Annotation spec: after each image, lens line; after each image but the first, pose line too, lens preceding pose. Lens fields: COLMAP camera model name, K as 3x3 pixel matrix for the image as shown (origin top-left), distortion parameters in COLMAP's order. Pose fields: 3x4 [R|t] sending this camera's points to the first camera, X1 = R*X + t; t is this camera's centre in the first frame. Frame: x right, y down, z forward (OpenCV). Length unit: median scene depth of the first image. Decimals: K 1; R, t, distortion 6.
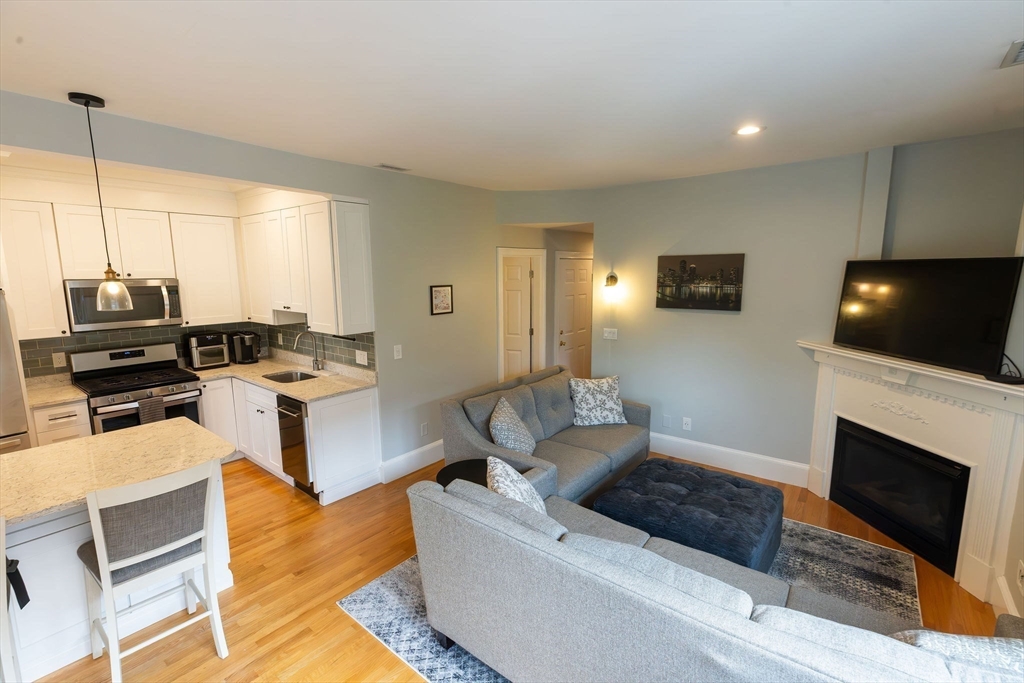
lens RADIAL K [[459.6, 0, 515.3], [0, 459.6, 338.3], [0, 0, 1]] dist [0.000708, 0.000297]
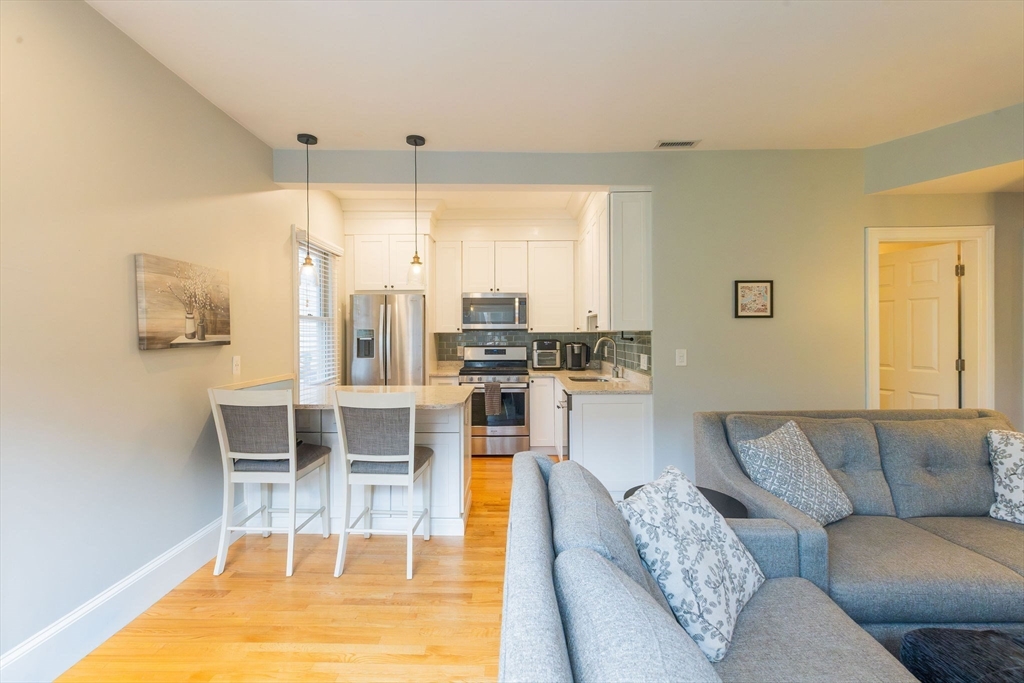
lens RADIAL K [[459.6, 0, 511.5], [0, 459.6, 335.9], [0, 0, 1]] dist [0.000708, 0.000297]
pose [[0.610934, 0.002045, -0.791679, 0.216518], [-0.116706, 0.989304, -0.087506, 0.098529], [0.783032, 0.145854, 0.604638, 0.236819]]
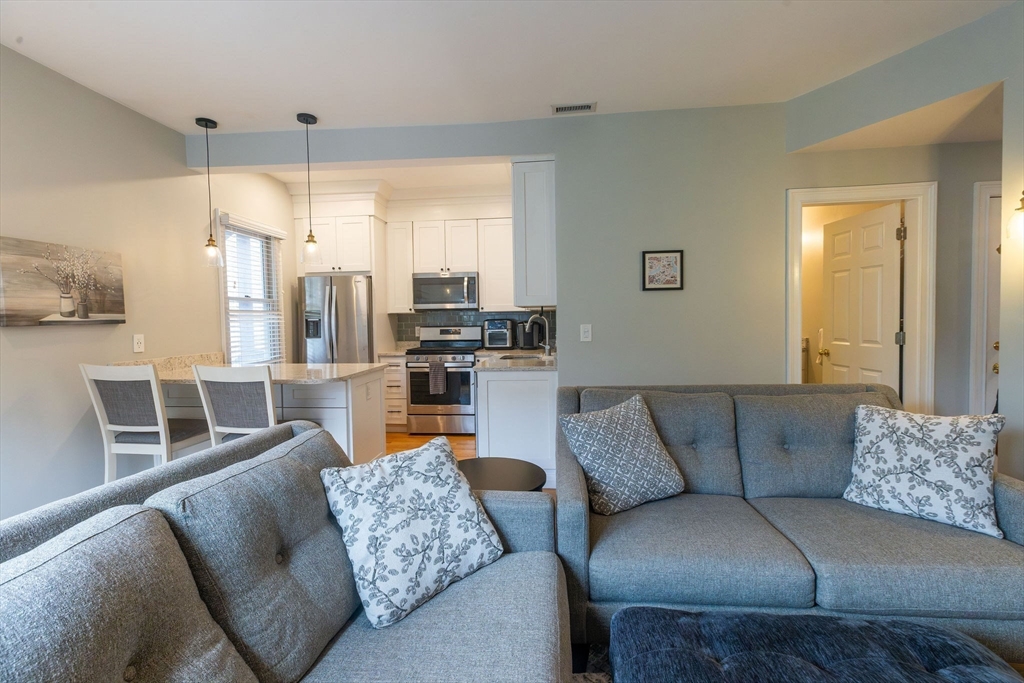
lens RADIAL K [[459.6, 0, 515.8], [0, 459.6, 336.0], [0, 0, 1]] dist [0.000708, 0.000297]
pose [[0.535668, 0.022637, -0.844125, 0.356979], [-0.112020, 0.992711, -0.044465, 0.083533], [0.836966, 0.118378, 0.534299, 0.453599]]
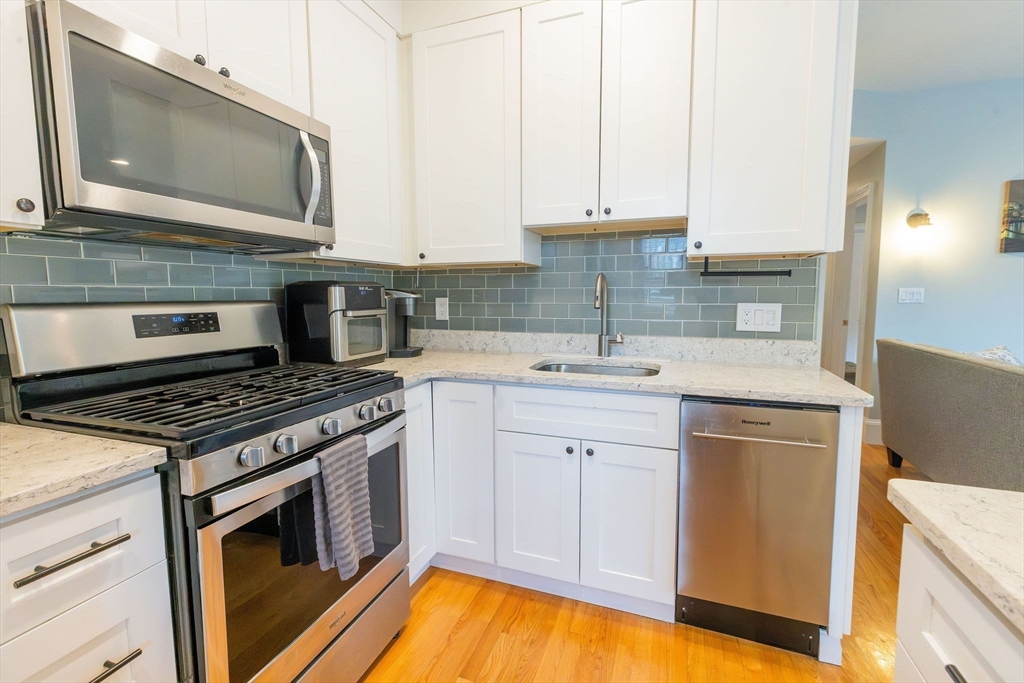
lens RADIAL K [[459.6, 0, 513.7], [0, 459.6, 337.4], [0, 0, 1]] dist [0.000708, 0.000297]
pose [[0.948471, -0.029267, 0.315511, -0.710499], [0.048148, 0.997475, -0.052213, 0.073732], [-0.313186, 0.064714, 0.947484, 0.601220]]
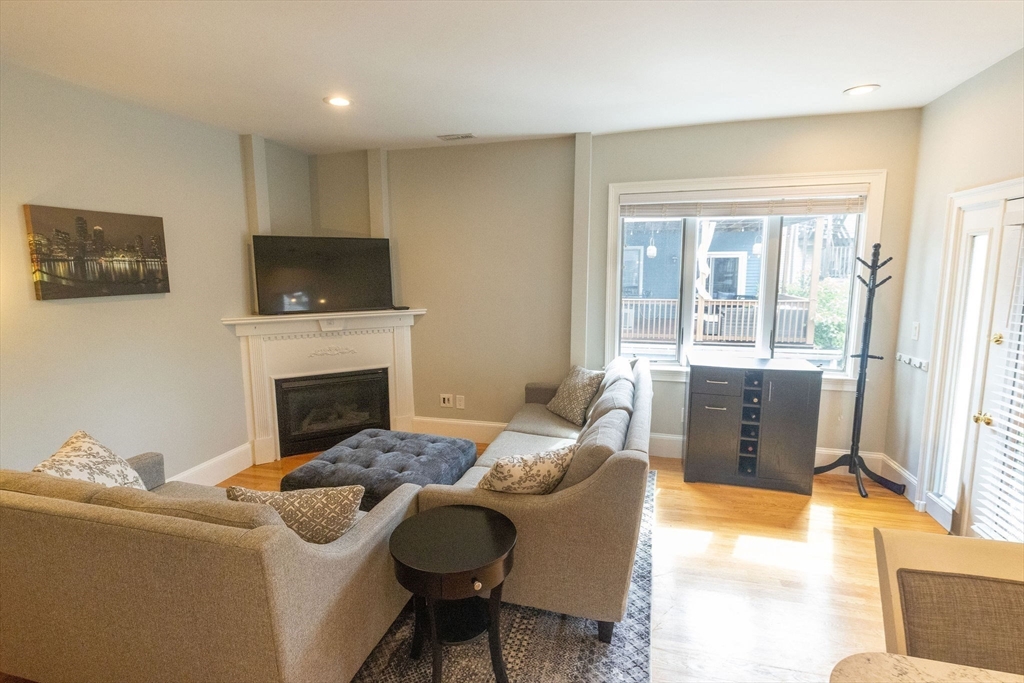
lens RADIAL K [[499.3, 0, 513.0], [0, 499.3, 337.5], [0, 0, 1]] dist [0.001062, -0.001153]
pose [[-0.390156, -0.117922, 0.913166, -0.489537], [0.147431, 0.970968, 0.188377, -0.056520], [-0.908869, 0.208126, -0.361443, 0.766584]]
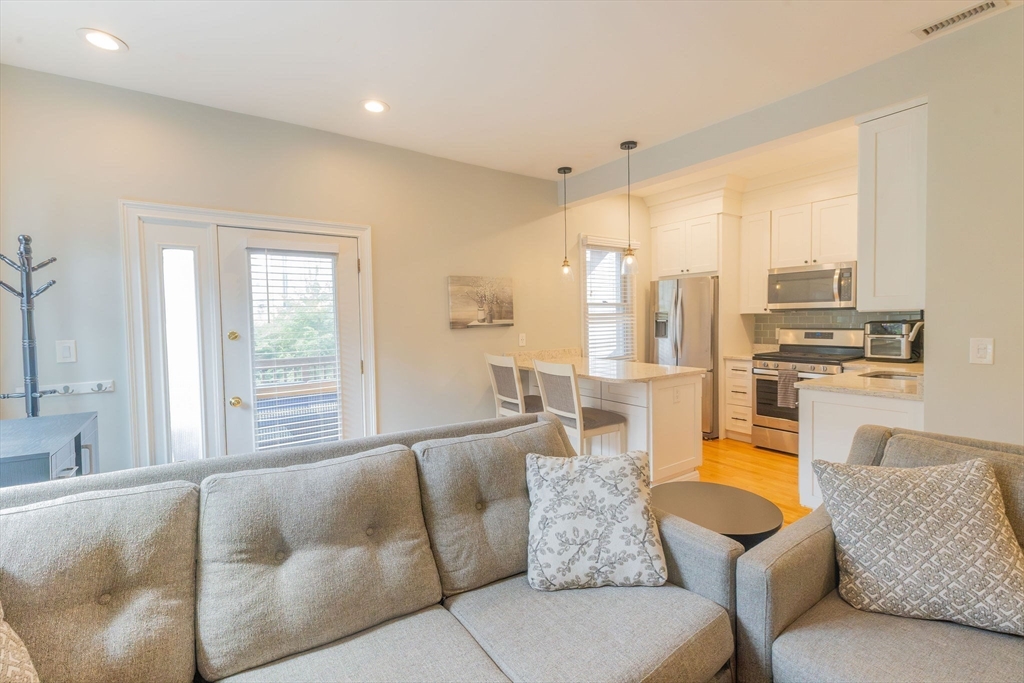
lens RADIAL K [[461.9, 0, 507.2], [0, 461.9, 333.1], [0, 0, 1]] dist [0.004650, -0.001831]
pose [[-0.309676, 0.036706, -0.950133, 0.419113], [-0.125525, 0.988931, 0.079117, 0.035231], [0.942520, 0.143766, -0.301640, 0.628208]]
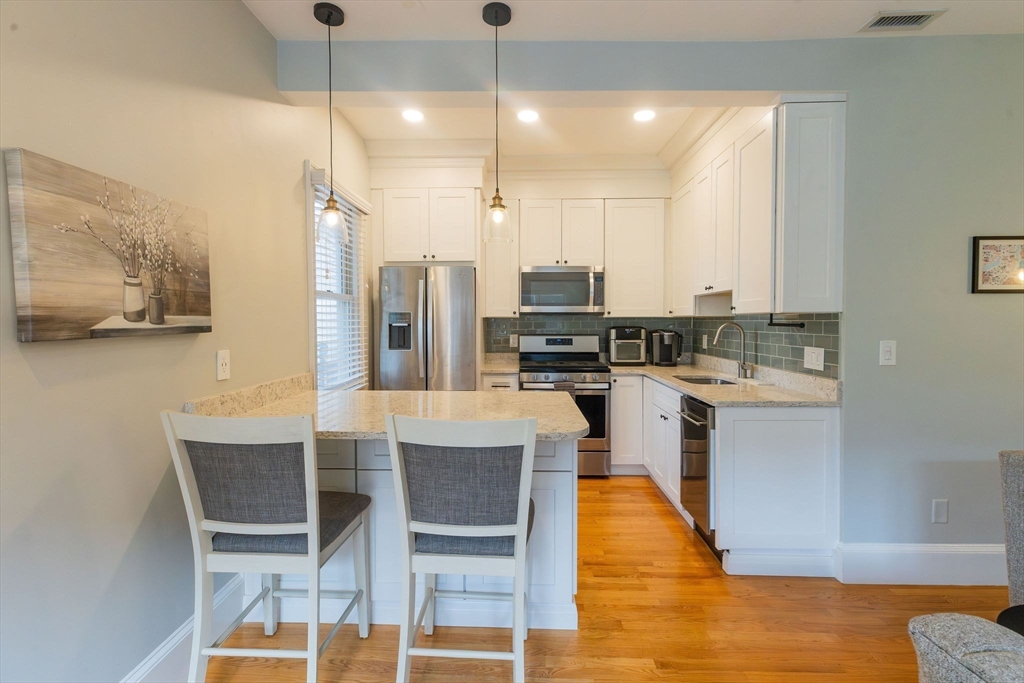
lens RADIAL K [[459.6, 0, 508.4], [0, 459.6, 335.7], [0, 0, 1]] dist [0.000708, 0.000297]
pose [[0.594783, 0.024362, -0.803517, -0.079394], [-0.120434, 0.990960, -0.059103, 0.095845], [0.794814, 0.131924, 0.592341, 0.291543]]
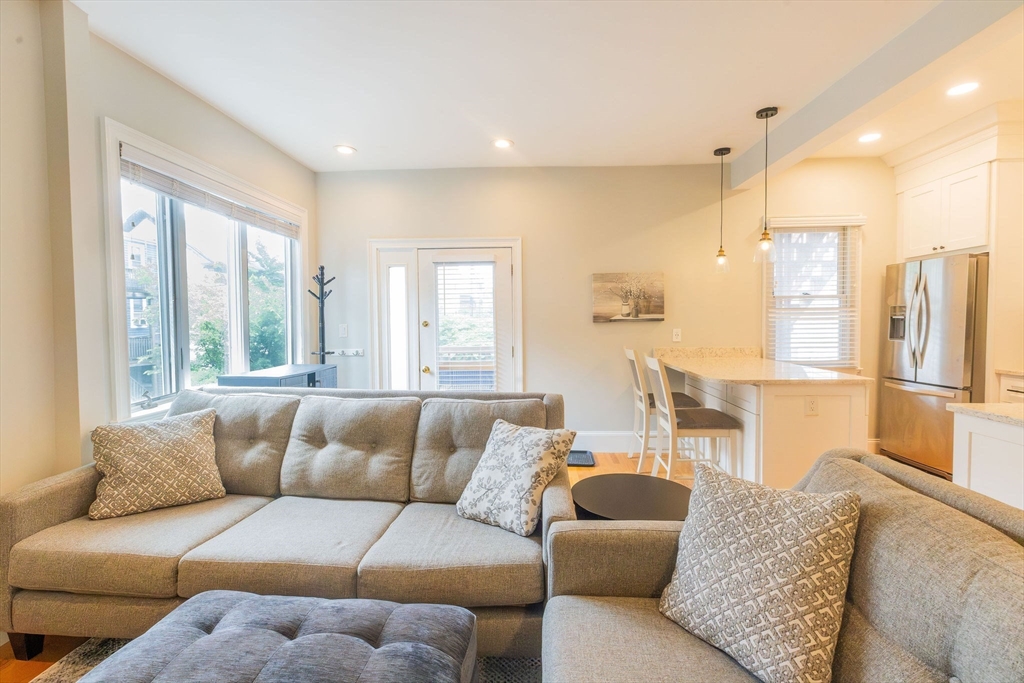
lens RADIAL K [[459.6, 0, 500.3], [0, 459.6, 329.5], [0, 0, 1]] dist [0.000708, 0.000297]
pose [[-0.834903, 0.020592, -0.550011, 0.291264], [-0.073800, 0.986088, 0.148946, -0.005948], [0.545426, 0.164946, -0.821768, 0.970574]]
